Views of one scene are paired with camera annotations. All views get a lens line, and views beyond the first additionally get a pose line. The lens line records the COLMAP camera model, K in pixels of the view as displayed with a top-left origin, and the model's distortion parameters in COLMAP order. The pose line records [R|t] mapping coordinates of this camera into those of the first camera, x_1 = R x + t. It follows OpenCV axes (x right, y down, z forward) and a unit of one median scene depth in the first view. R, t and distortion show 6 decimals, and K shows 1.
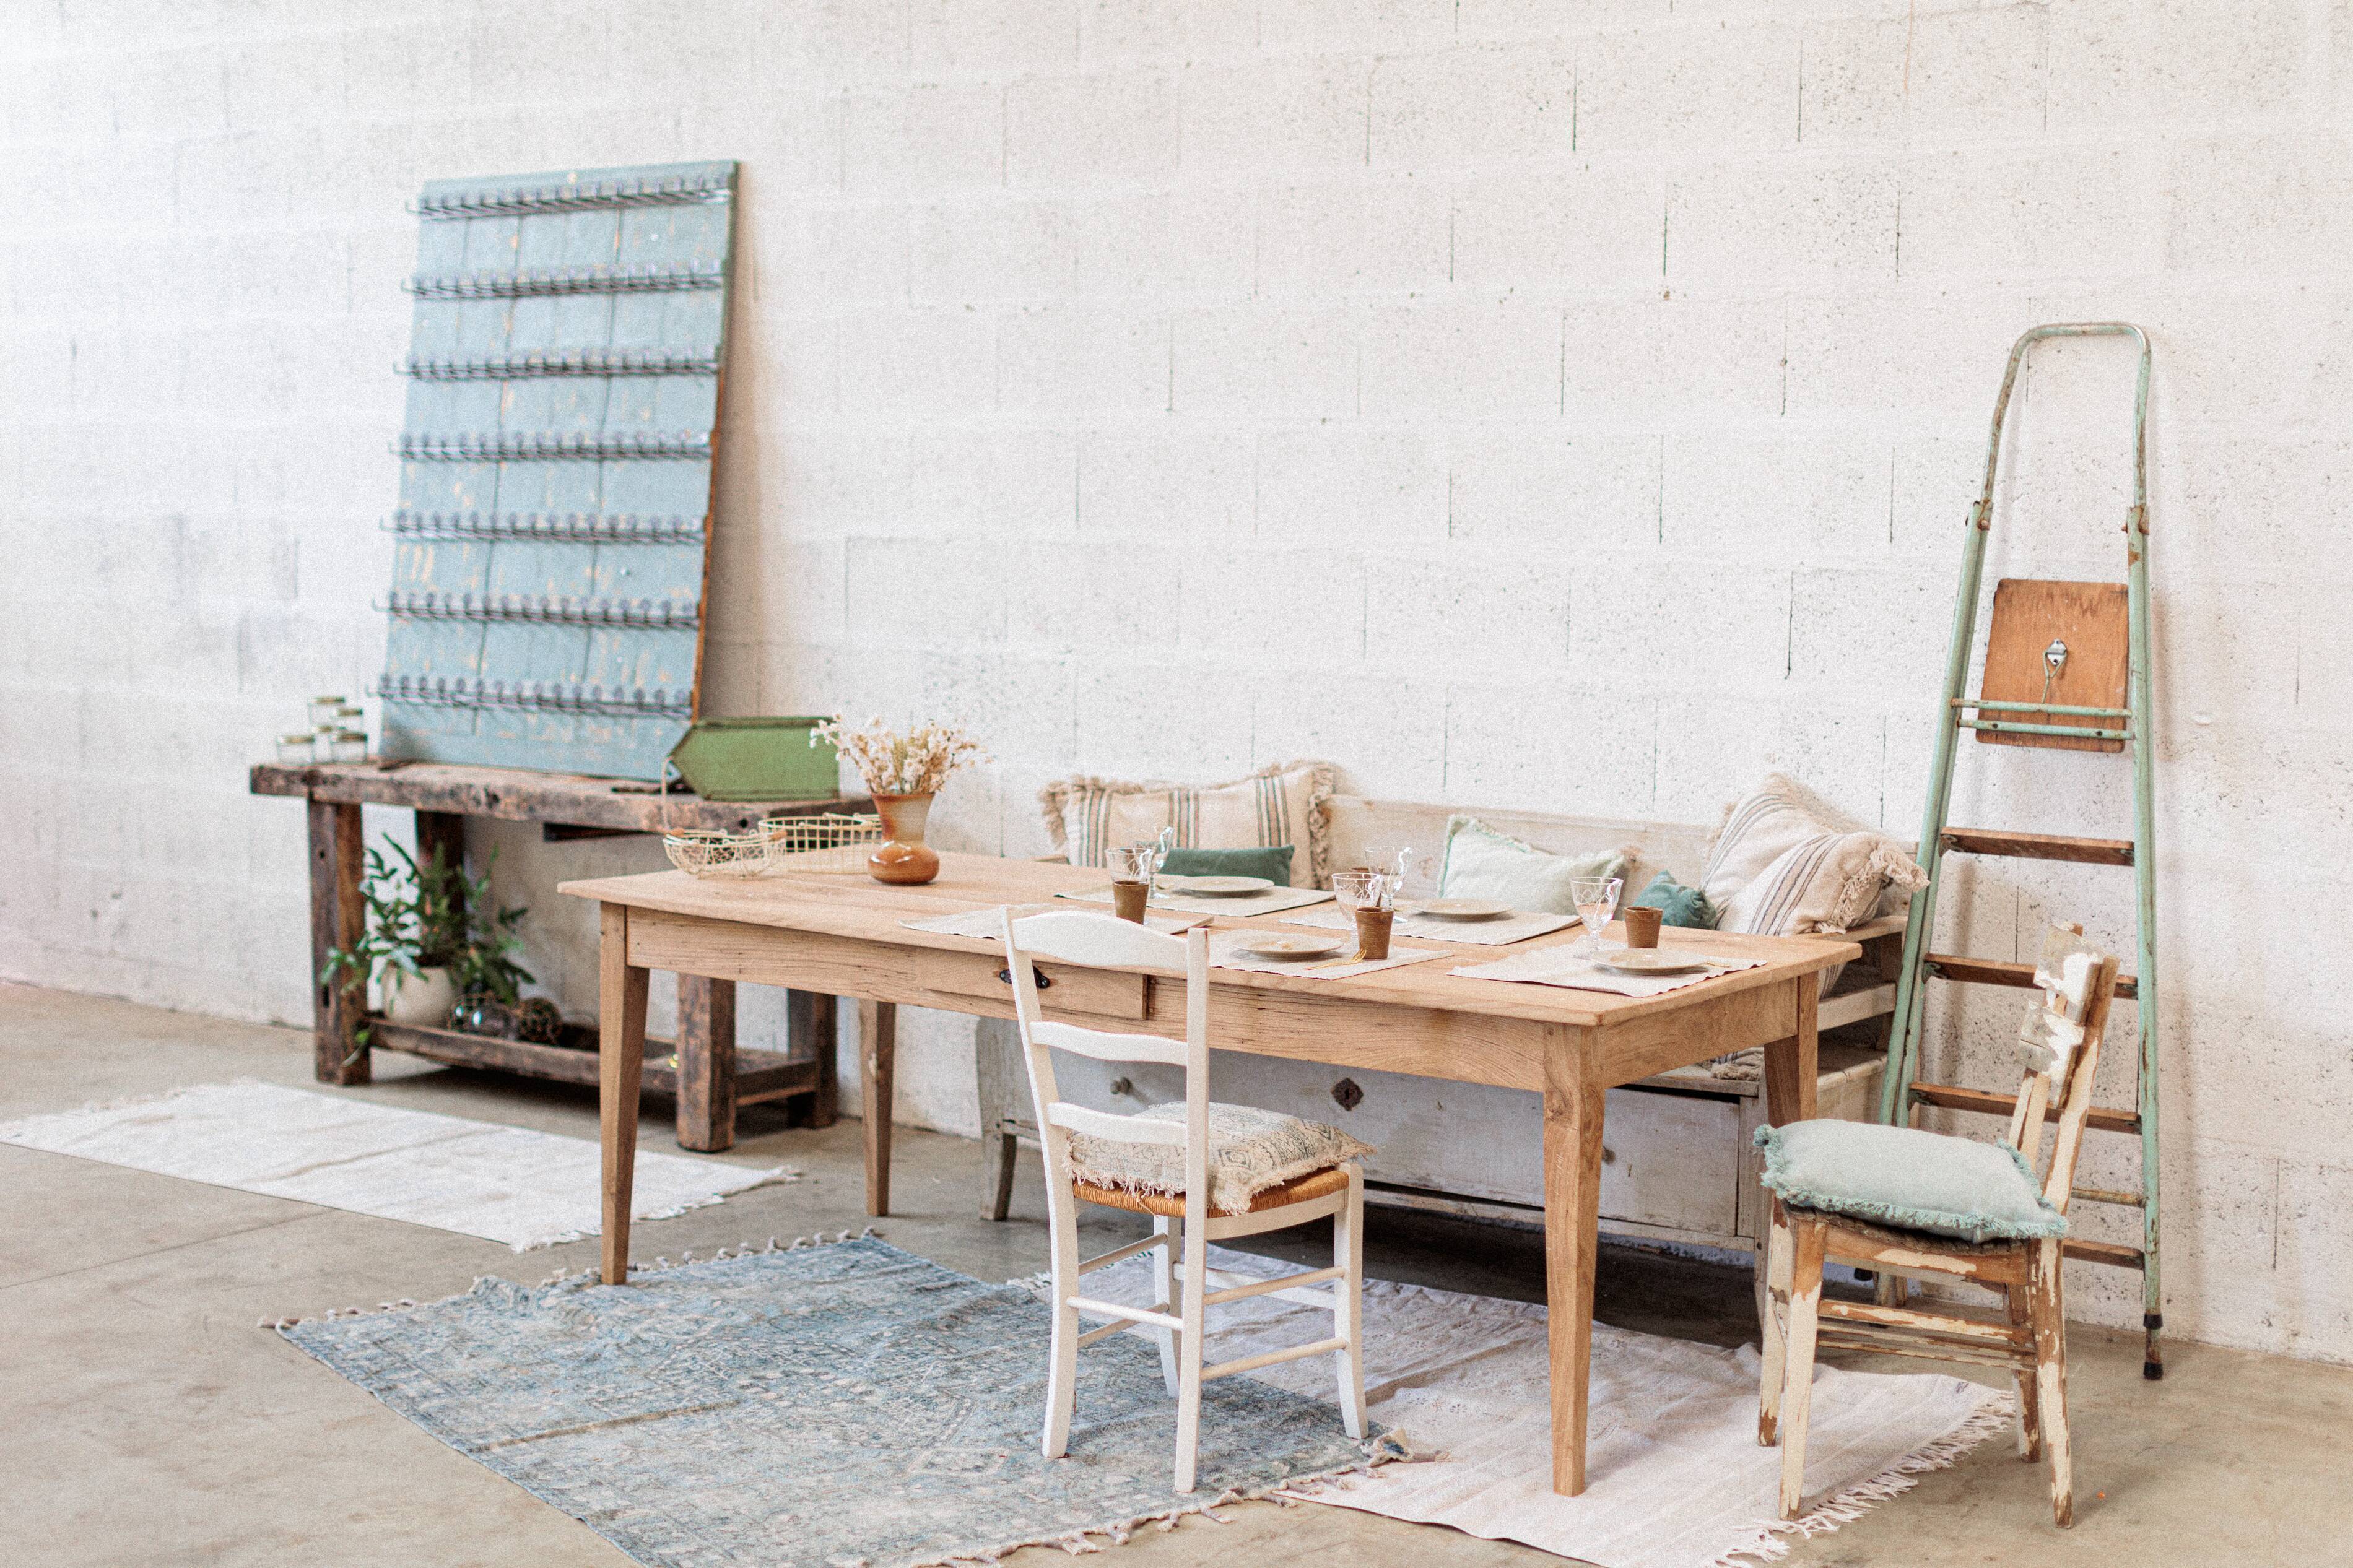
lens RADIAL K [[3400.2, 0, 1176.5], [0, 3400.2, 784.0], [0, 0, 1]] dist [0.020240, 0.004198]
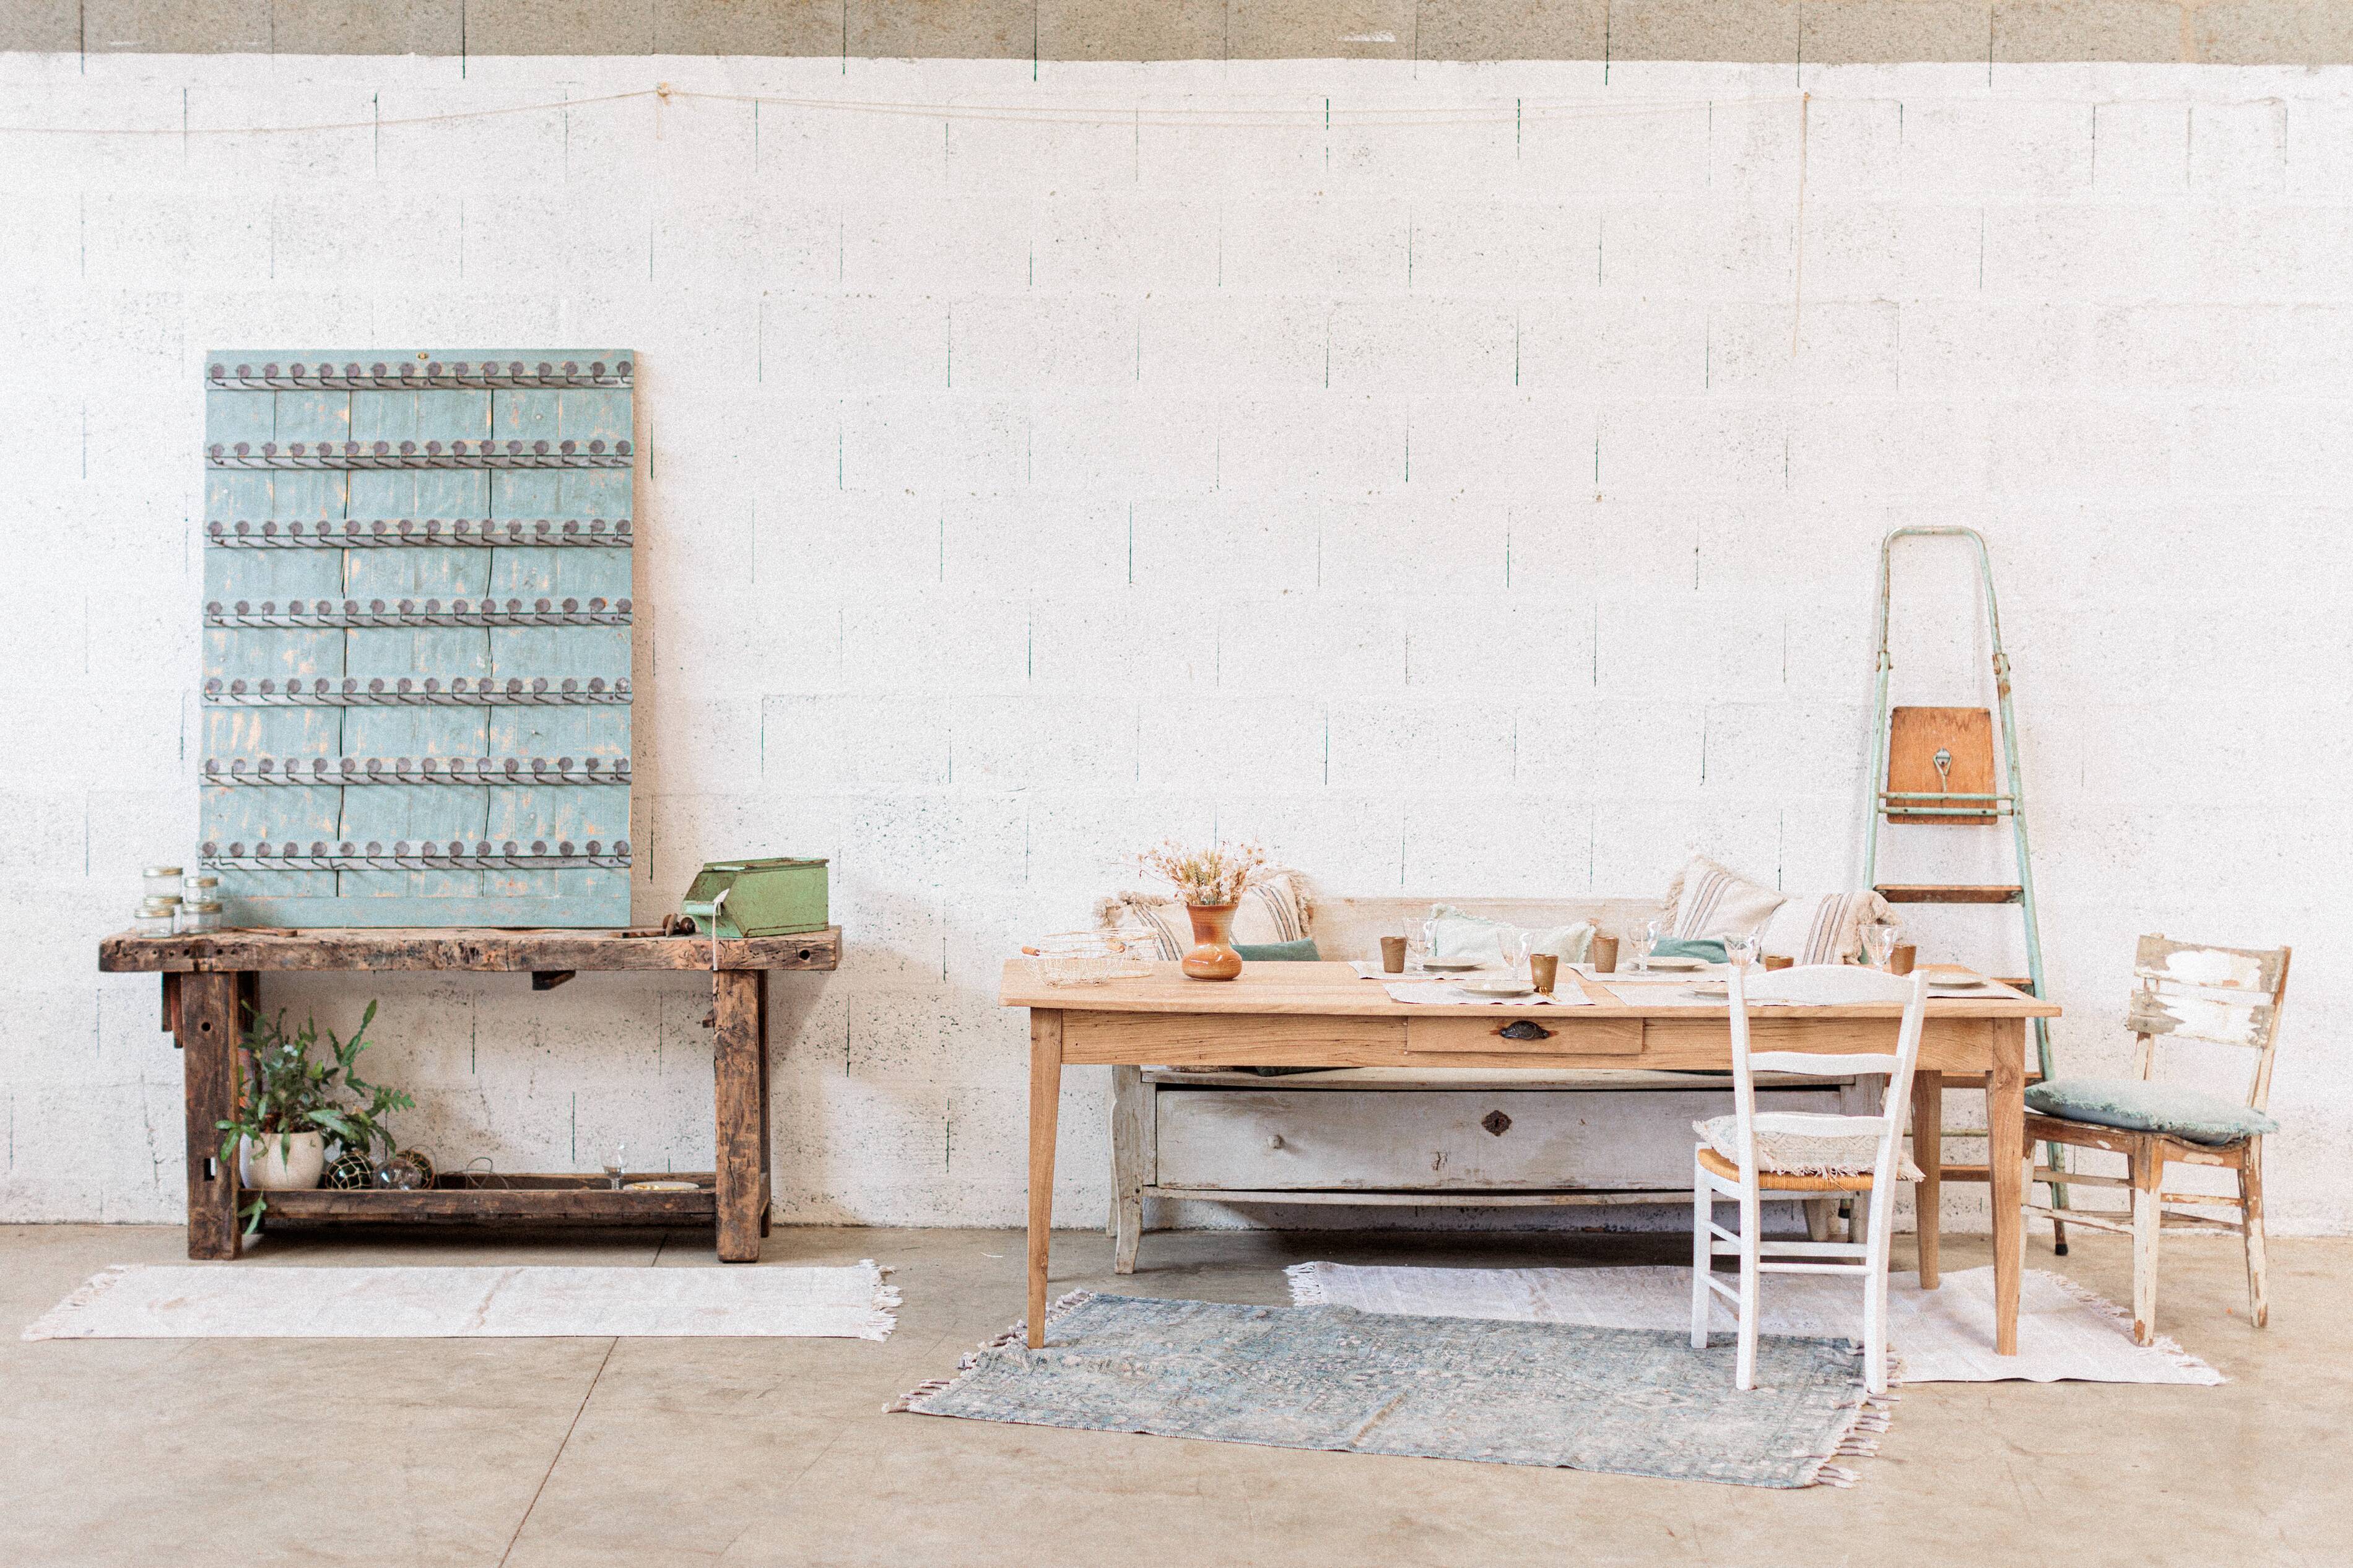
lens RADIAL K [[3530.8, 0, 999.0], [0, 3530.8, 779.4], [0, 0, 1]] dist [0.017434, 0.020070]
pose [[0.801295, -0.031773, 0.597425, -0.885439], [0.059730, 0.997848, -0.027044, -0.012097], [-0.595281, 0.057355, 0.801468, 0.047854]]
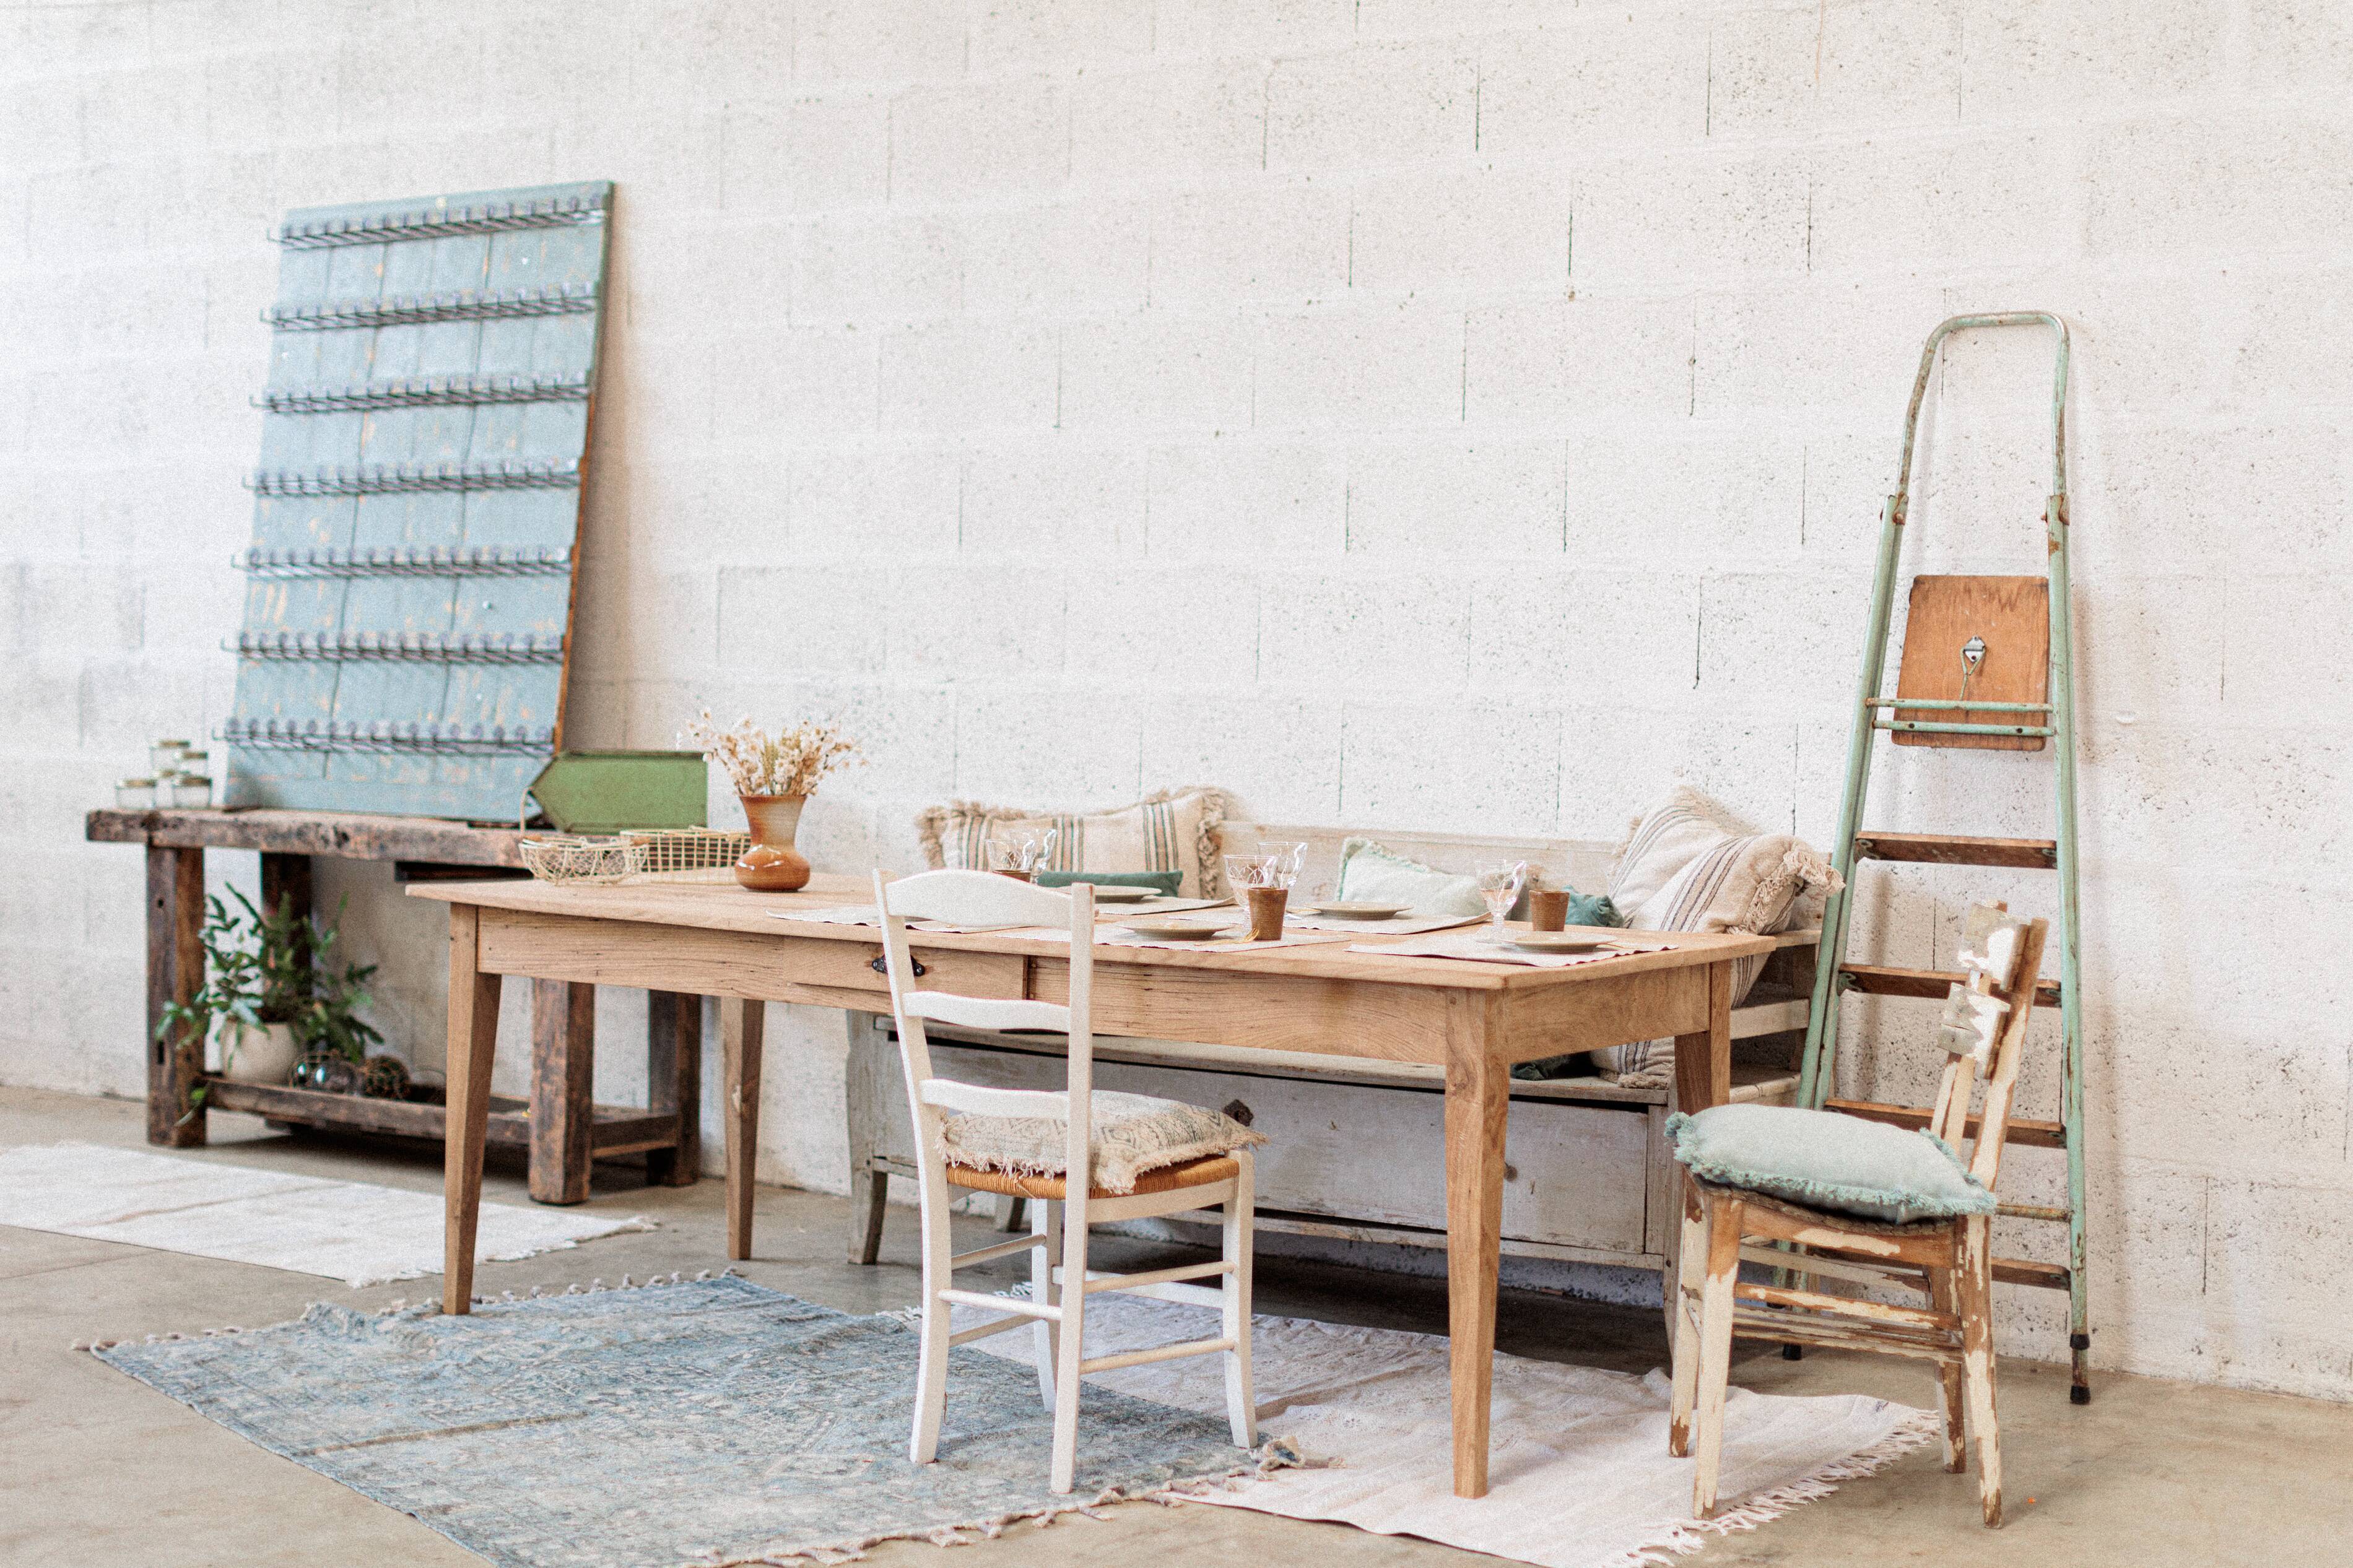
lens RADIAL K [[3453.0, 0, 1176.5], [0, 3453.0, 784.0], [0, 0, 1]] dist [0.021438, -0.007264]
pose [[0.999371, 0.011008, 0.033716, -0.000188], [-0.008925, 0.998079, -0.061309, 0.057977], [-0.034326, 0.060969, 0.997549, 0.031009]]
